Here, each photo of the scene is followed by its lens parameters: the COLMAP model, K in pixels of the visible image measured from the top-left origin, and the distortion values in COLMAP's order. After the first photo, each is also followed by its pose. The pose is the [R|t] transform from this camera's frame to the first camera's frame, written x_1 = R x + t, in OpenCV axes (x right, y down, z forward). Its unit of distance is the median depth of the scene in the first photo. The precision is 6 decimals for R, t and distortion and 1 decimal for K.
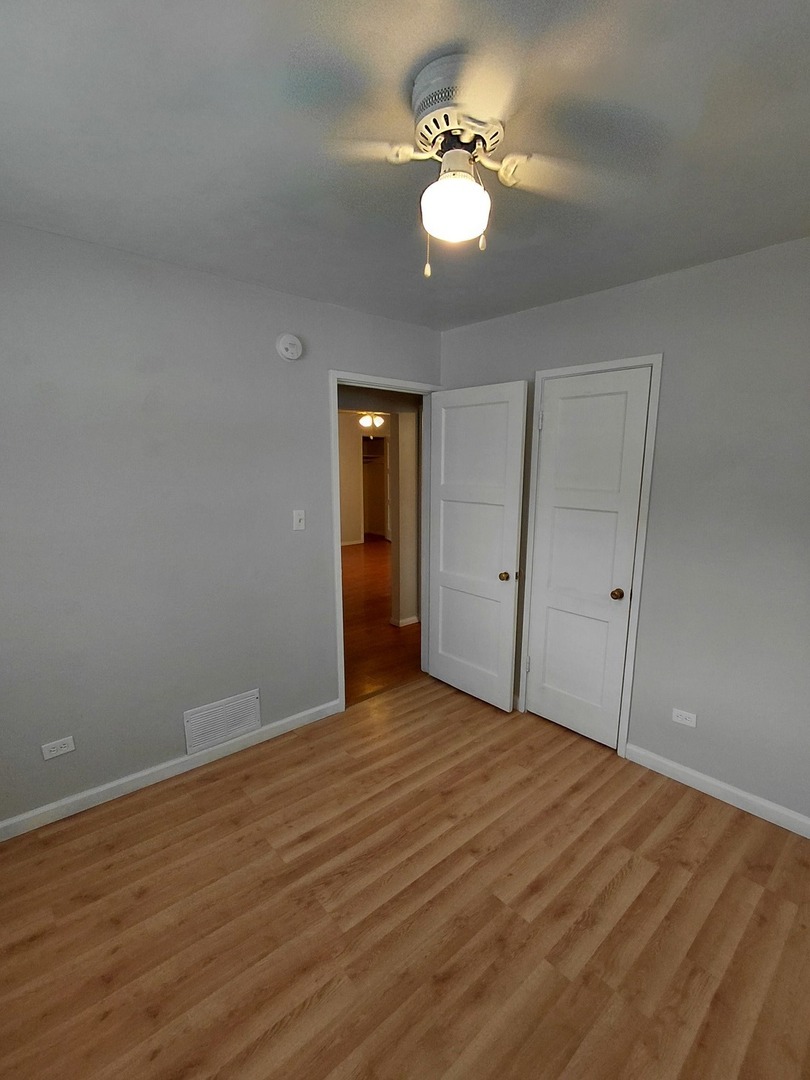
lens RADIAL K [[494.9, 0, 404.1], [0, 494.9, 541.9], [0, 0, 1]] dist [0.003196, 0.000385]
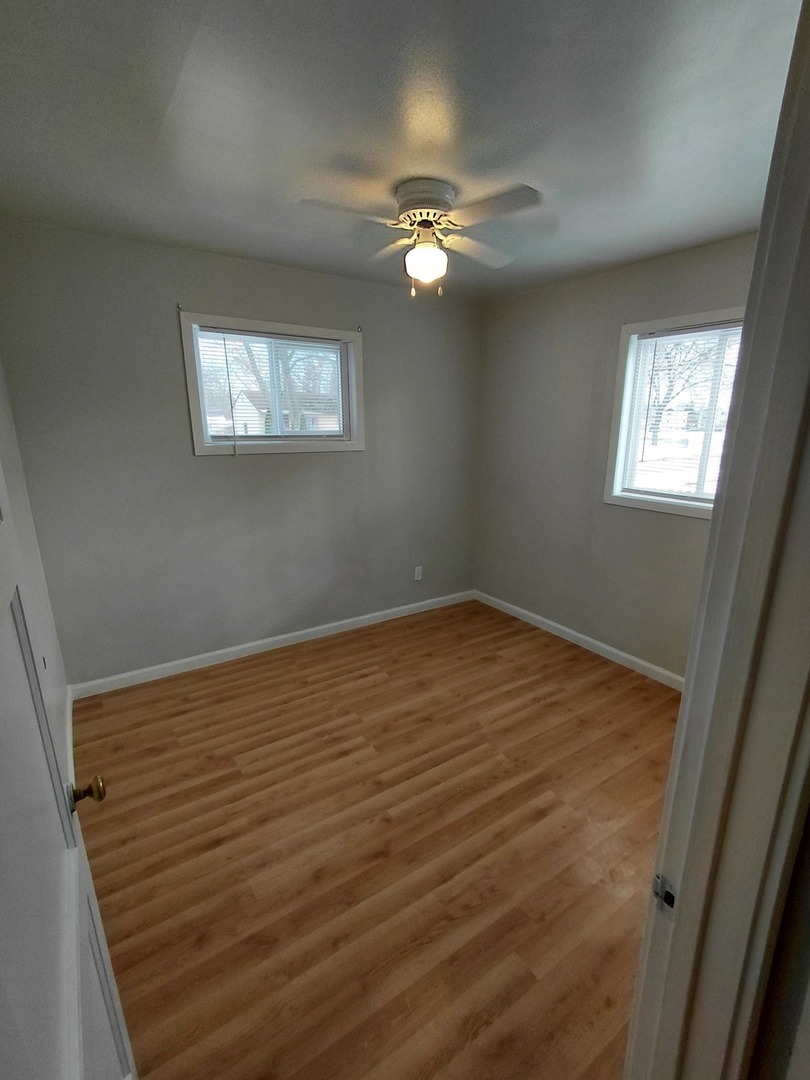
lens RADIAL K [[494.9, 0, 405.4], [0, 494.9, 544.4], [0, 0, 1]] dist [0.003196, 0.000385]
pose [[-0.990477, -0.050967, 0.127896, -0.030320], [0.004780, 0.915668, 0.401908, -0.295219], [-0.137594, 0.398692, -0.906704, 1.764392]]
